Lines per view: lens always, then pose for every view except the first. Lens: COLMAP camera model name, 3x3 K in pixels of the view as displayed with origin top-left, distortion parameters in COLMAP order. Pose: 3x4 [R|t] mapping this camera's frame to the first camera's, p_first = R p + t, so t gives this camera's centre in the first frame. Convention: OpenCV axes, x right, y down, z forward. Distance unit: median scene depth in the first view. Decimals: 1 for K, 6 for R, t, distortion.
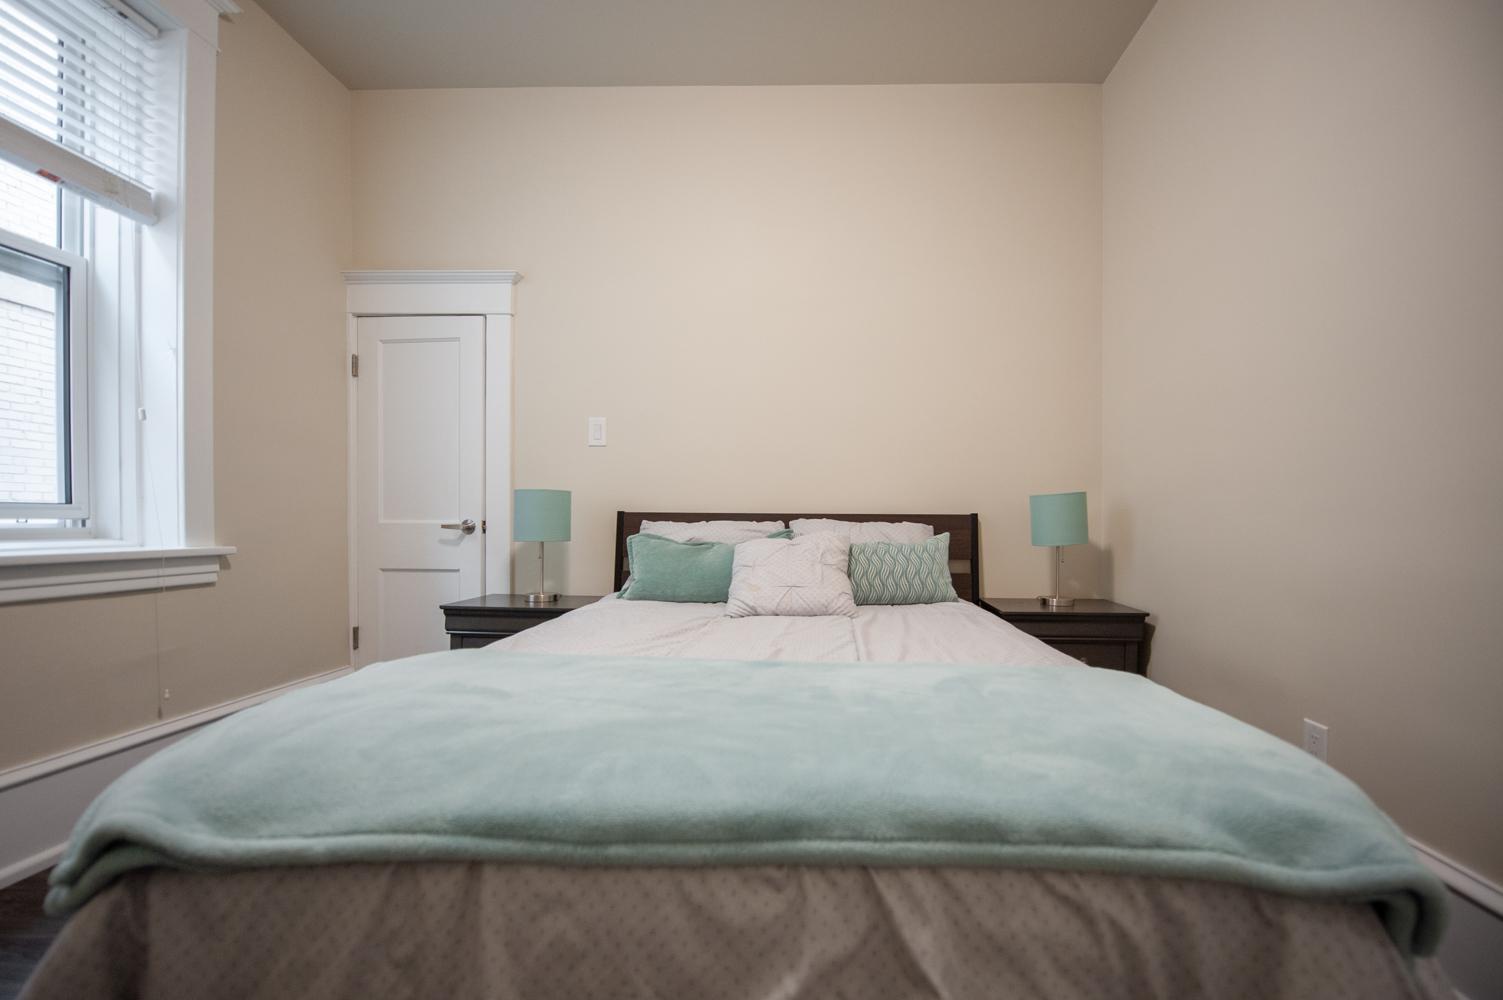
lens RADIAL K [[641.1, 0, 753.2], [0, 641.1, 513.3], [0, 0, 1]] dist [-0.018223, -0.000316]
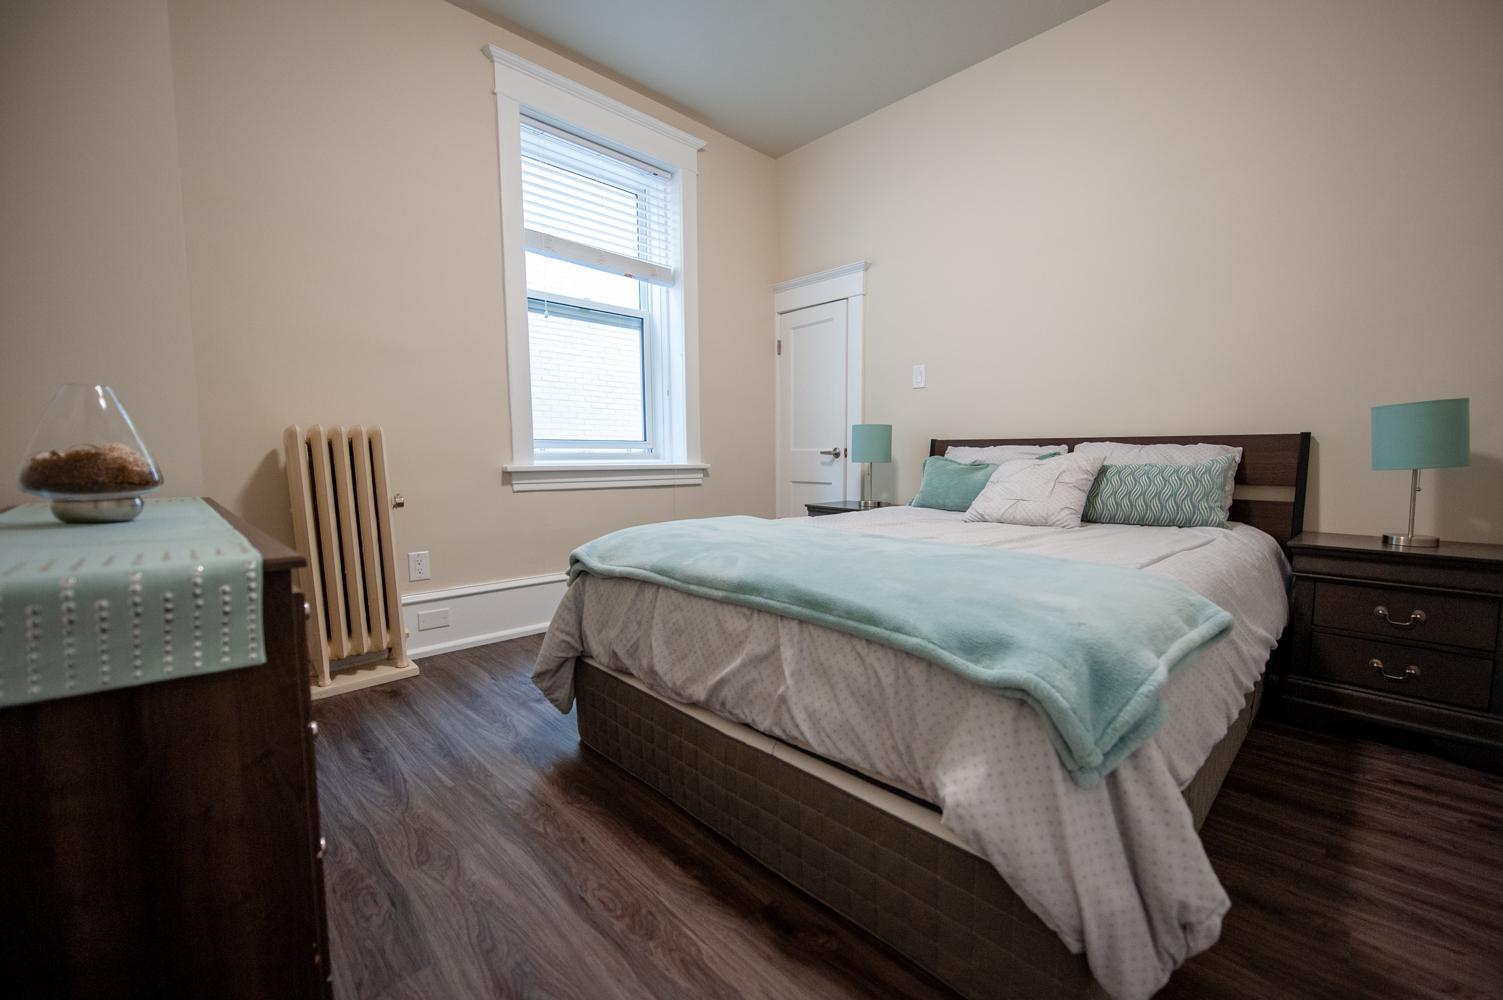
lens RADIAL K [[616.1, 0, 757.9], [0, 616.1, 478.2], [0, 0, 1]] dist [-0.001882, -0.000620]
pose [[0.710625, 0.022122, -0.703223, 0.473898], [0.010625, 0.999054, 0.042165, 0.022085], [0.703490, -0.037435, 0.709718, -0.111391]]
